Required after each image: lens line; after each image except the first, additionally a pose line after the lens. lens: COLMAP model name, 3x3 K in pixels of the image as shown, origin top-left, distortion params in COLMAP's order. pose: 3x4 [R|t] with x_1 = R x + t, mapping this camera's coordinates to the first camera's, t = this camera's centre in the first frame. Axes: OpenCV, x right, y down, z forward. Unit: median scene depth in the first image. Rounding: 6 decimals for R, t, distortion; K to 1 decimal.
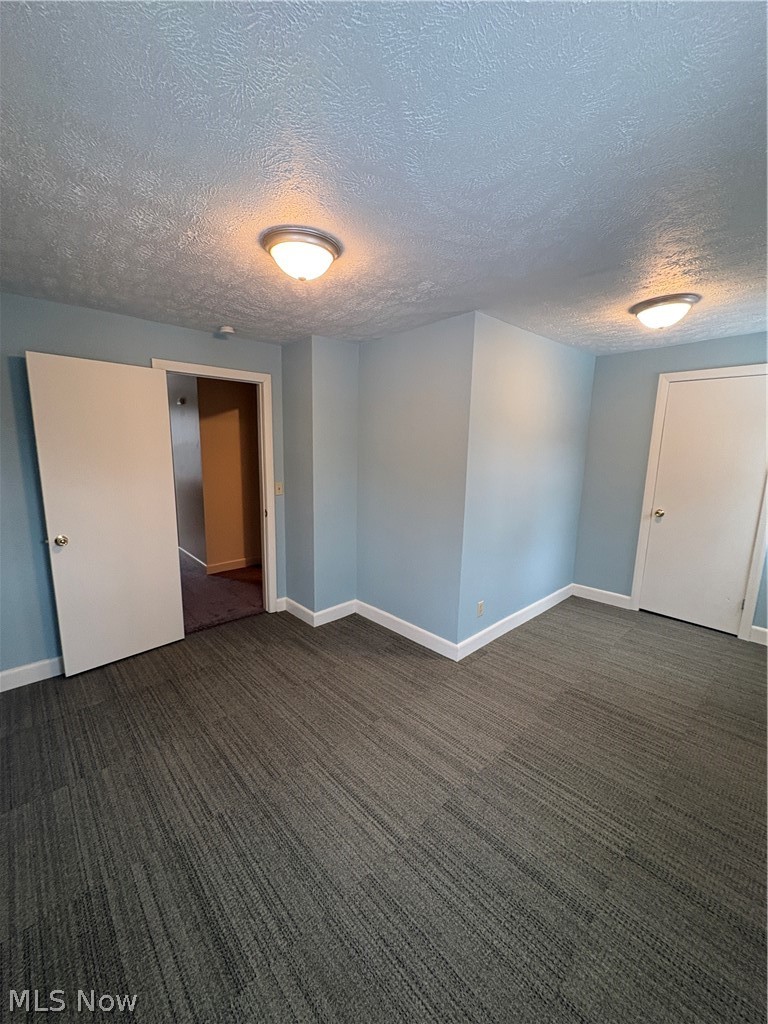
lens RADIAL K [[407.4, 0, 382.4], [0, 407.4, 512.5], [0, 0, 1]] dist [-0.001109, 0.000397]
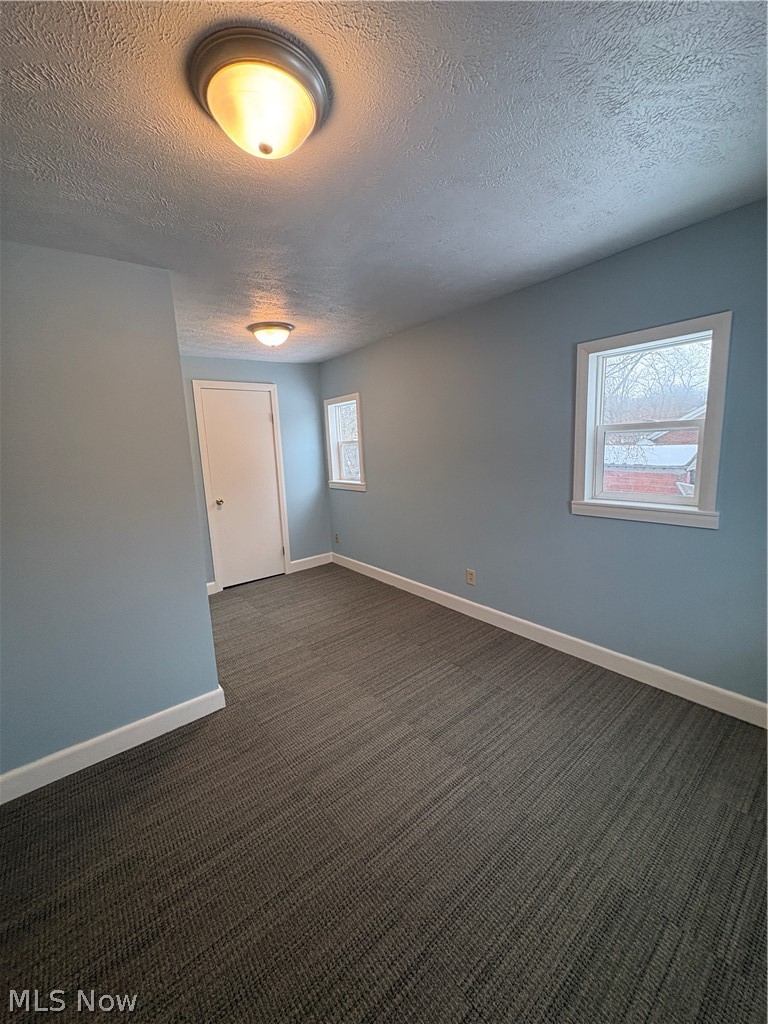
lens RADIAL K [[407.4, 0, 382.4], [0, 407.4, 512.5], [0, 0, 1]] dist [-0.001109, 0.000397]
pose [[0.063402, -0.186004, 0.980501, -0.592650], [0.215416, 0.961868, 0.168540, -0.087811], [-0.974462, 0.200530, 0.101052, 0.601853]]
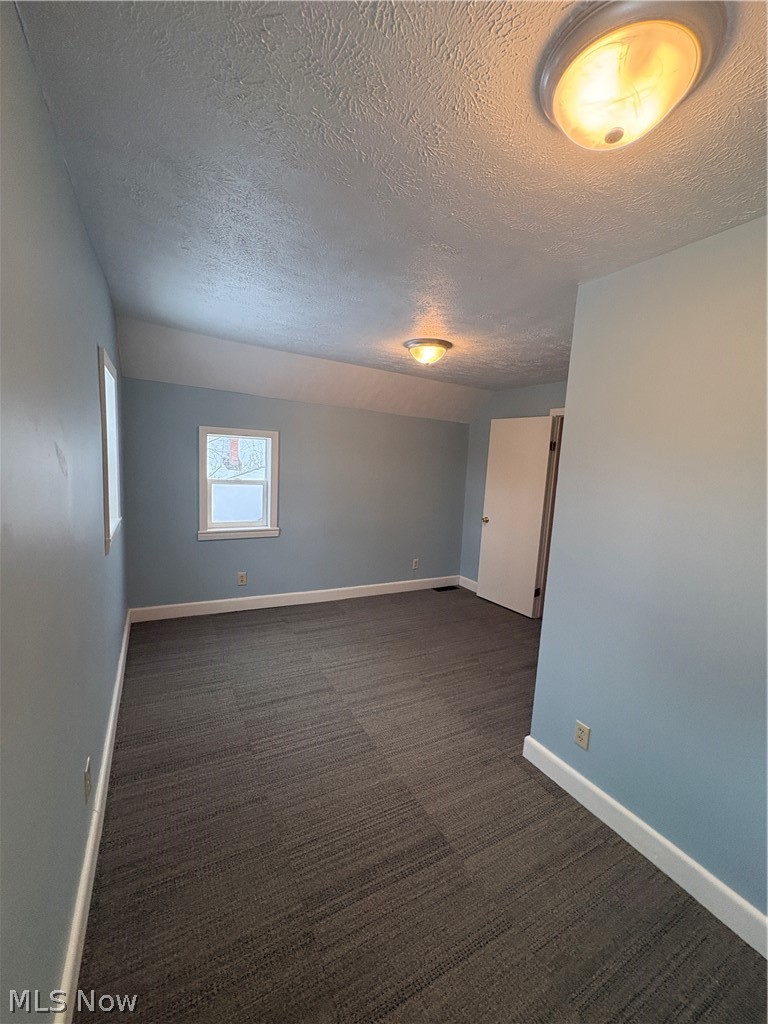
lens RADIAL K [[407.4, 0, 382.4], [0, 407.4, 512.5], [0, 0, 1]] dist [-0.001109, 0.000397]
pose [[-0.235685, 0.101712, -0.966492, 1.047203], [-0.223062, 0.962295, 0.155666, -0.142962], [0.945884, 0.252276, -0.204110, 0.900671]]
